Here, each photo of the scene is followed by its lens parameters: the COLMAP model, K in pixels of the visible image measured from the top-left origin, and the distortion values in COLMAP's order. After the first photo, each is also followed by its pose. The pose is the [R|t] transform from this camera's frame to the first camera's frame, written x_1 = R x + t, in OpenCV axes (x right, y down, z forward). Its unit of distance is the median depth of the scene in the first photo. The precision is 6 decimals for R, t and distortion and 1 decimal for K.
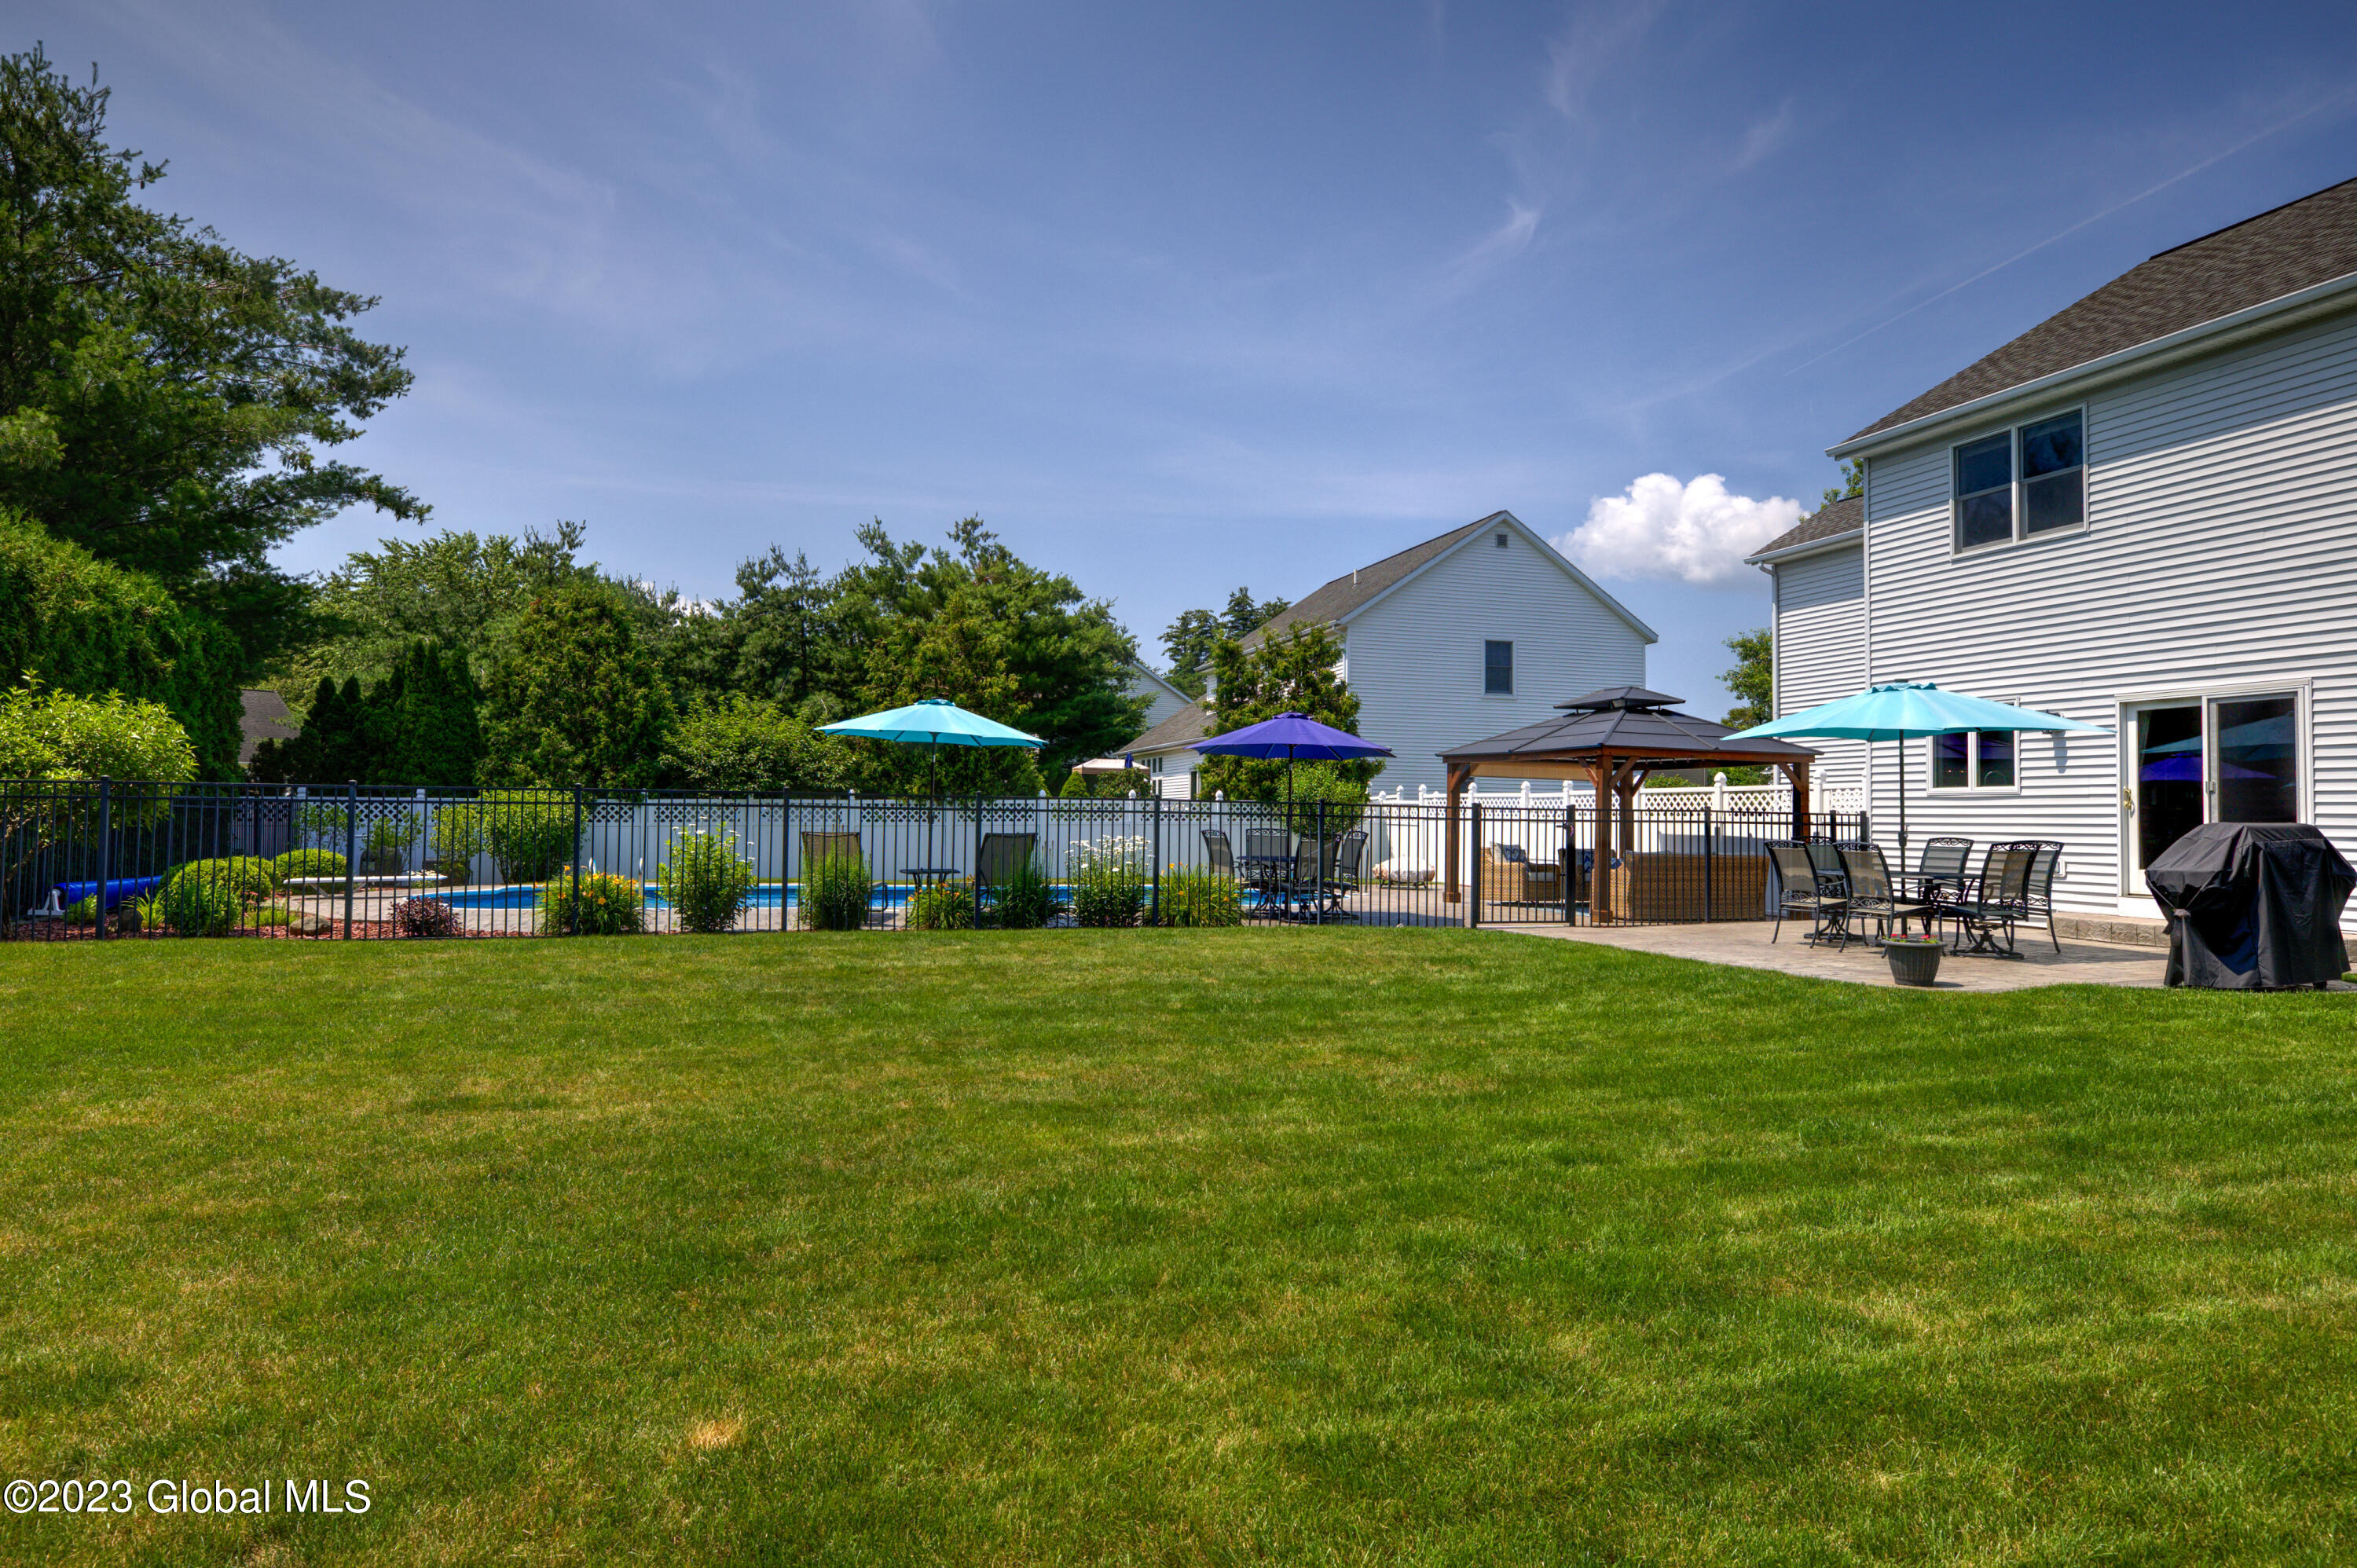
lens RADIAL K [[1445.0, 0, 1176.1], [0, 1445.0, 789.7], [0, 0, 1]] dist [0.003770, 0.000503]
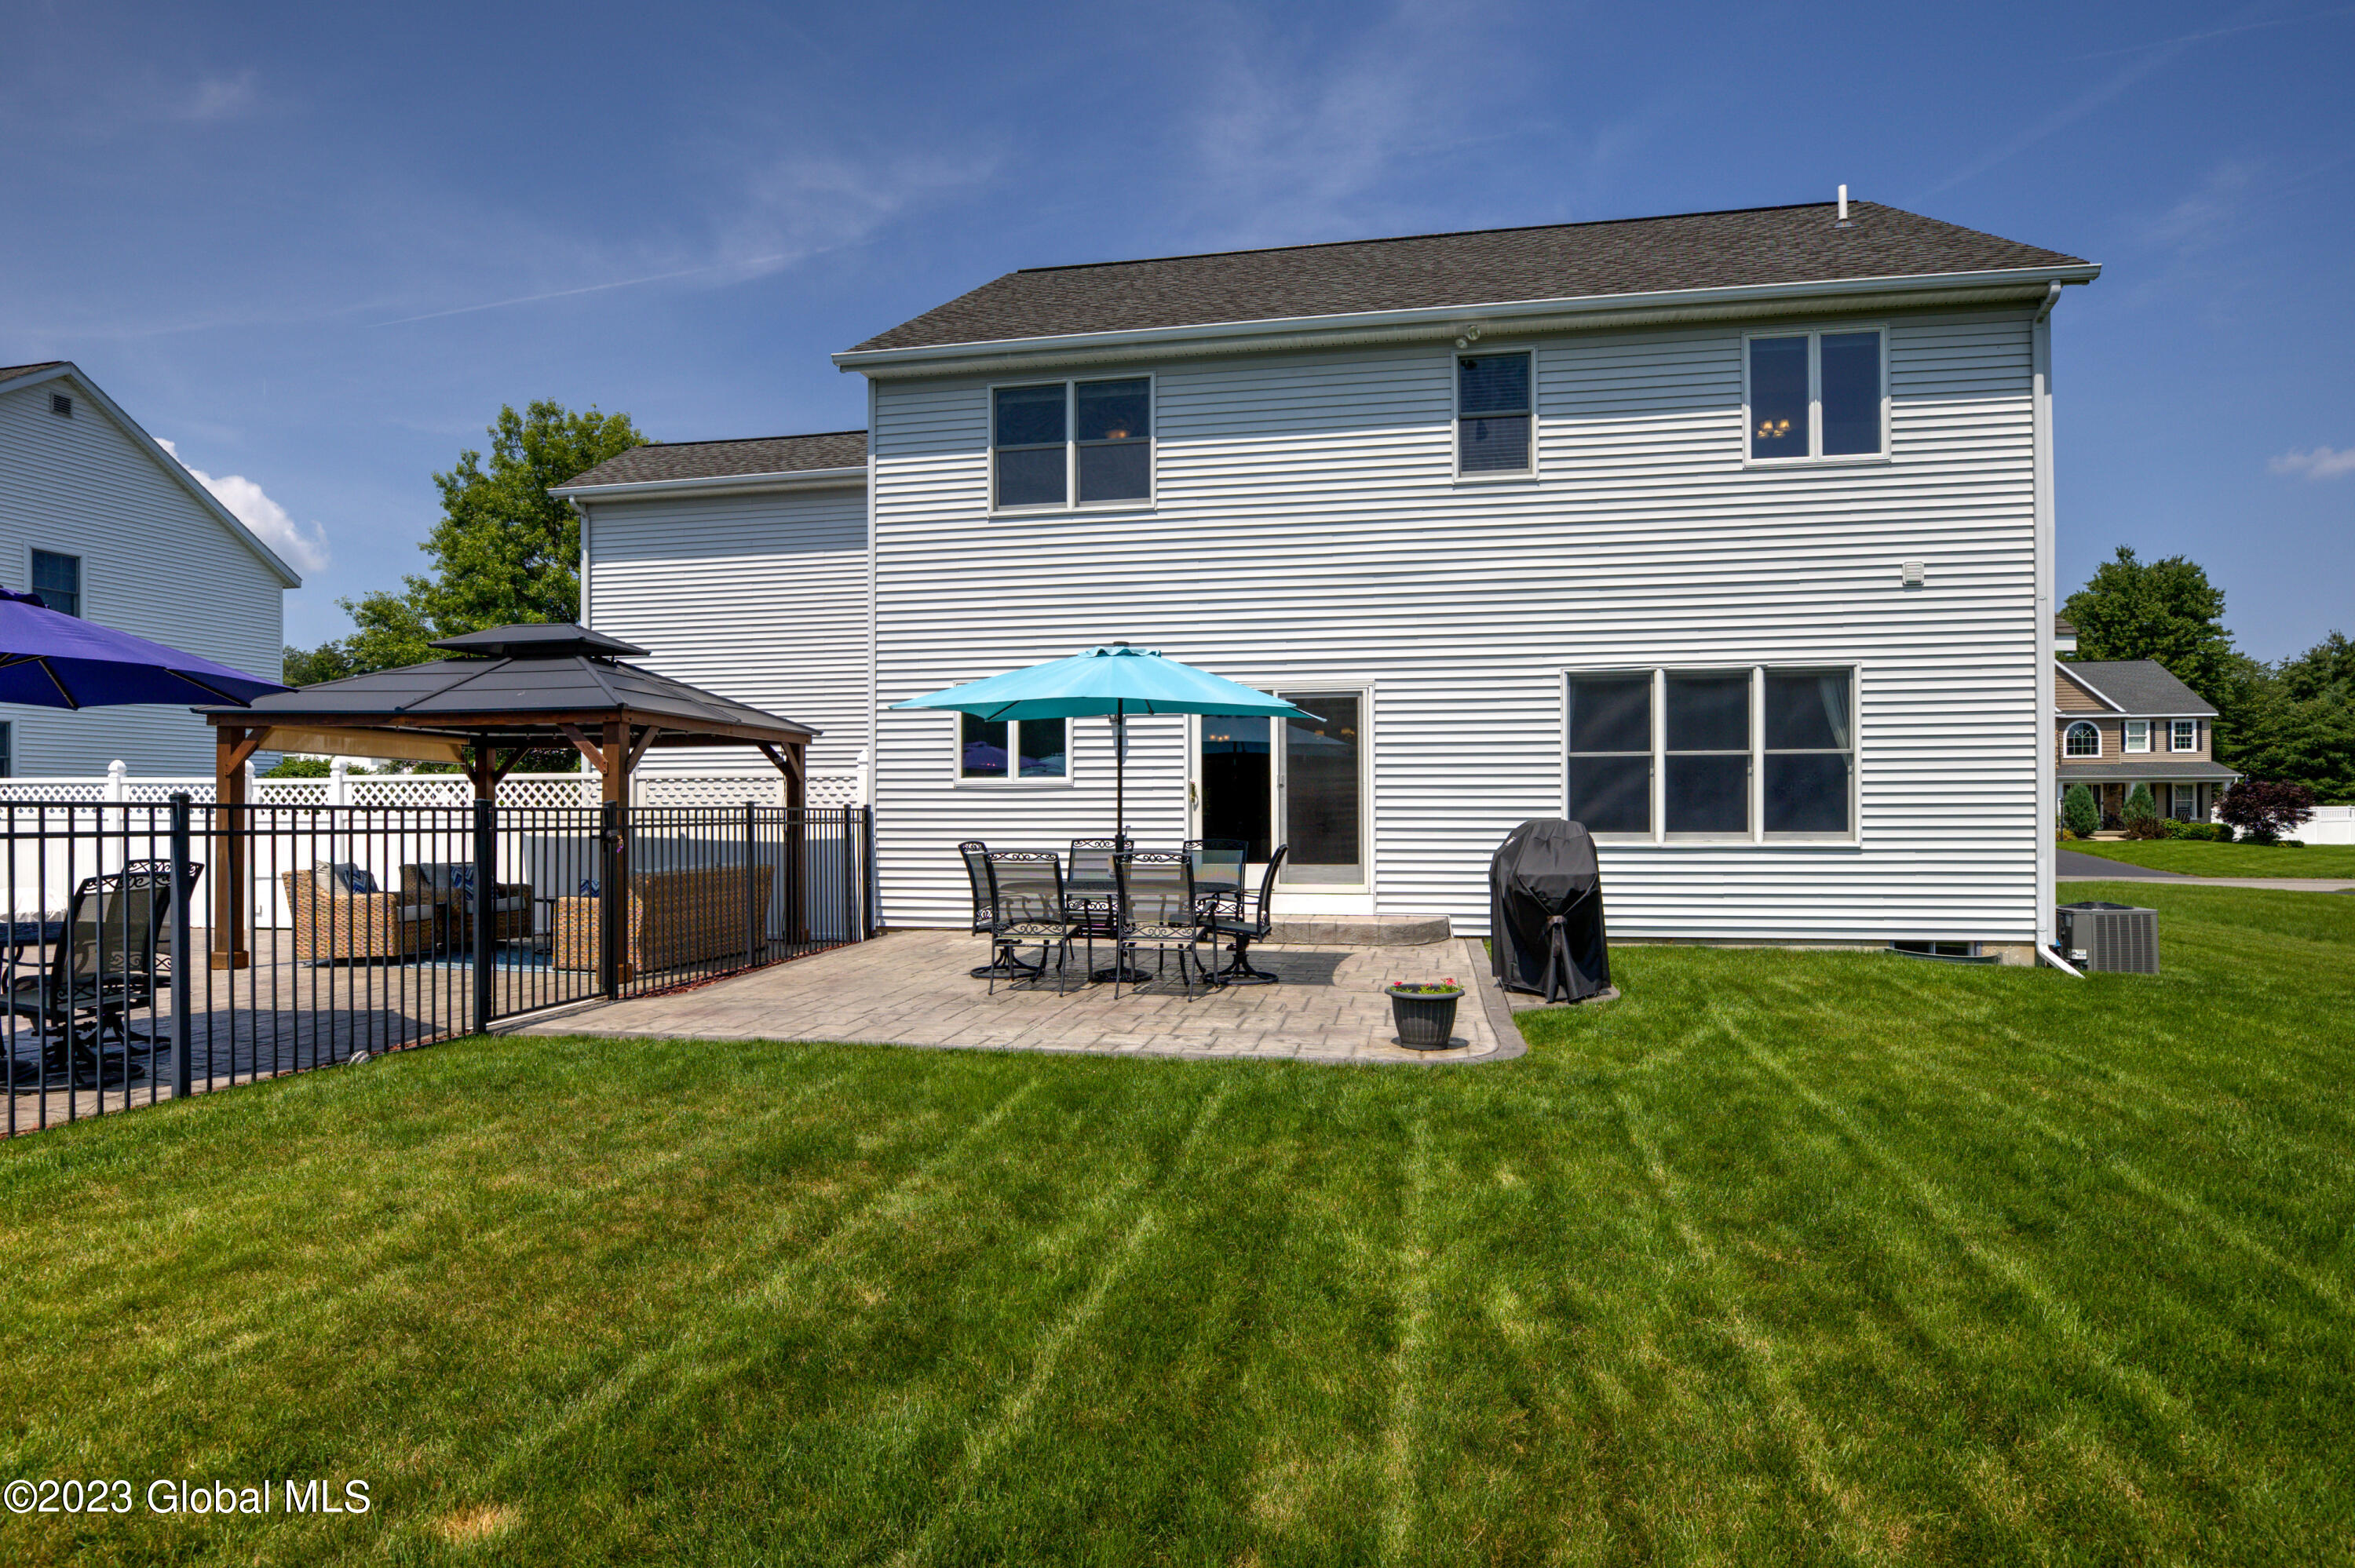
lens RADIAL K [[1257.6, 0, 1187.2], [0, 1257.6, 803.8], [0, 0, 1]] dist [-0.012093, 0.000690]
pose [[0.479980, -0.007957, 0.877243, -0.049169], [-0.010024, 0.999844, 0.014554, 0.001218], [-0.877222, -0.015779, 0.479826, 0.355029]]
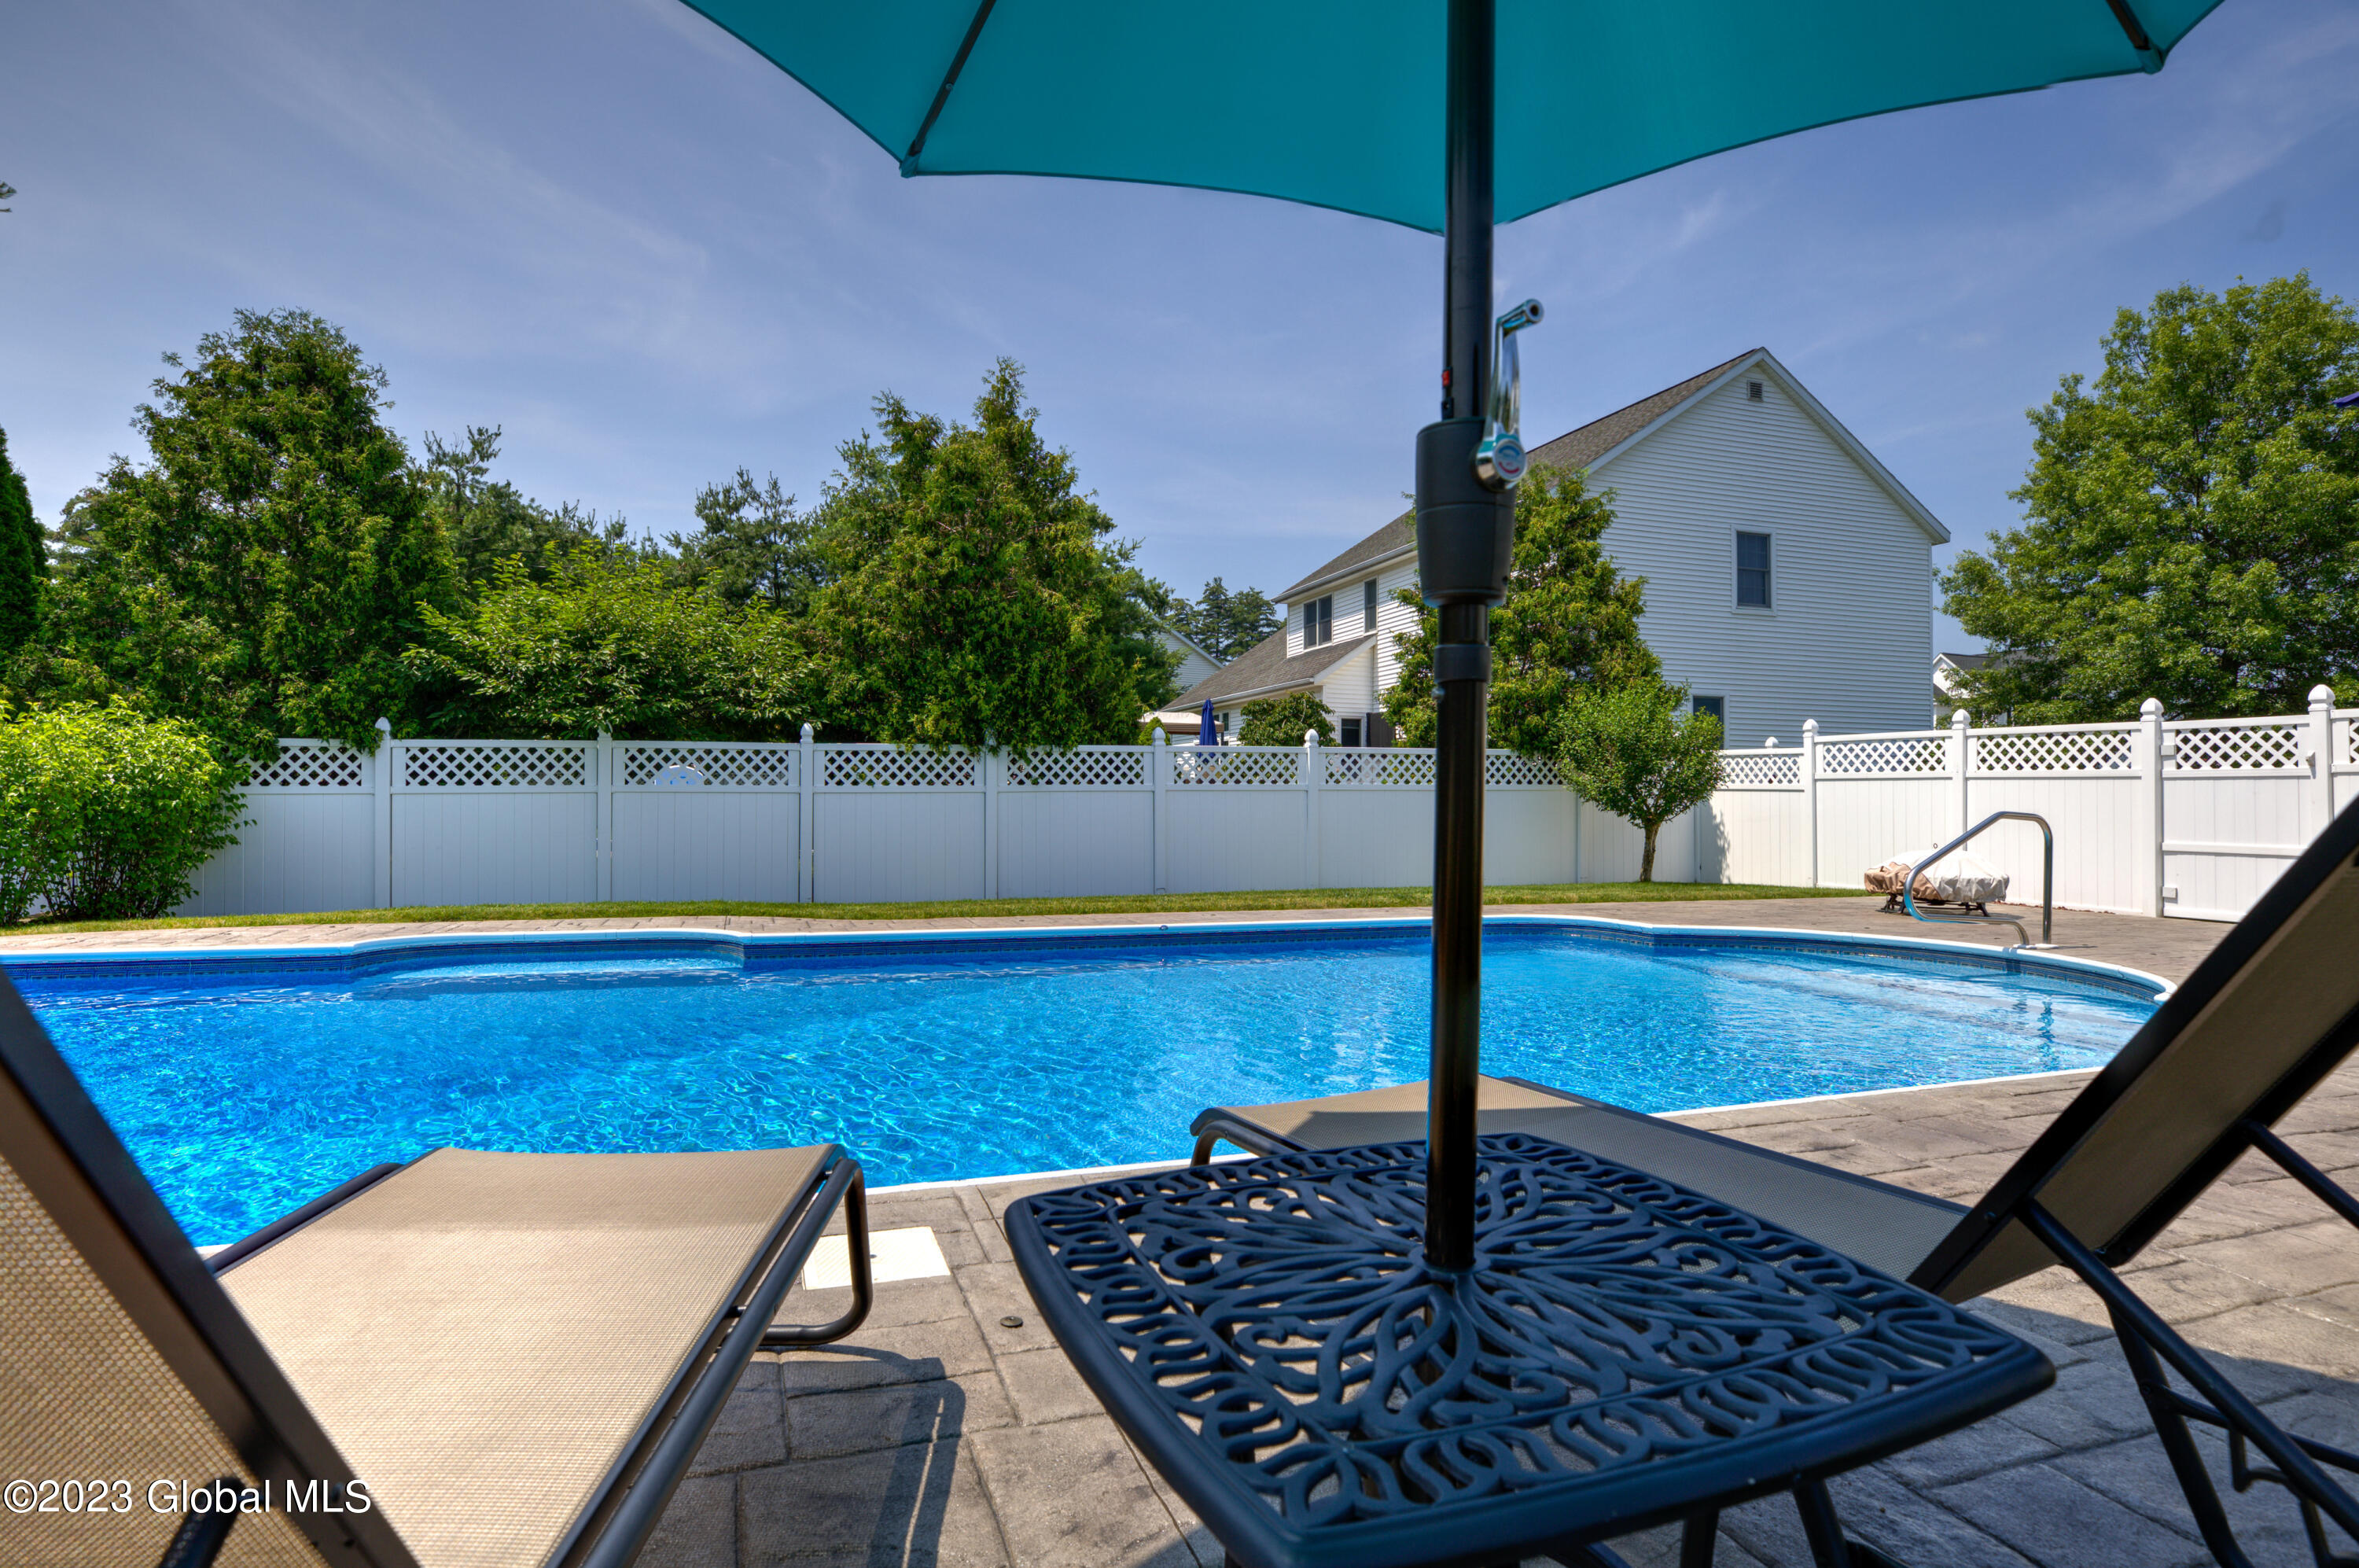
lens RADIAL K [[1259.9, 0, 1192.8], [0, 1259.9, 783.8], [0, 0, 1]] dist [-0.012093, 0.000690]
pose [[0.998869, -0.002468, 0.047483, -0.110697], [0.002050, 0.999959, 0.008848, 0.018777], [-0.047503, -0.008741, 0.998833, 0.559113]]
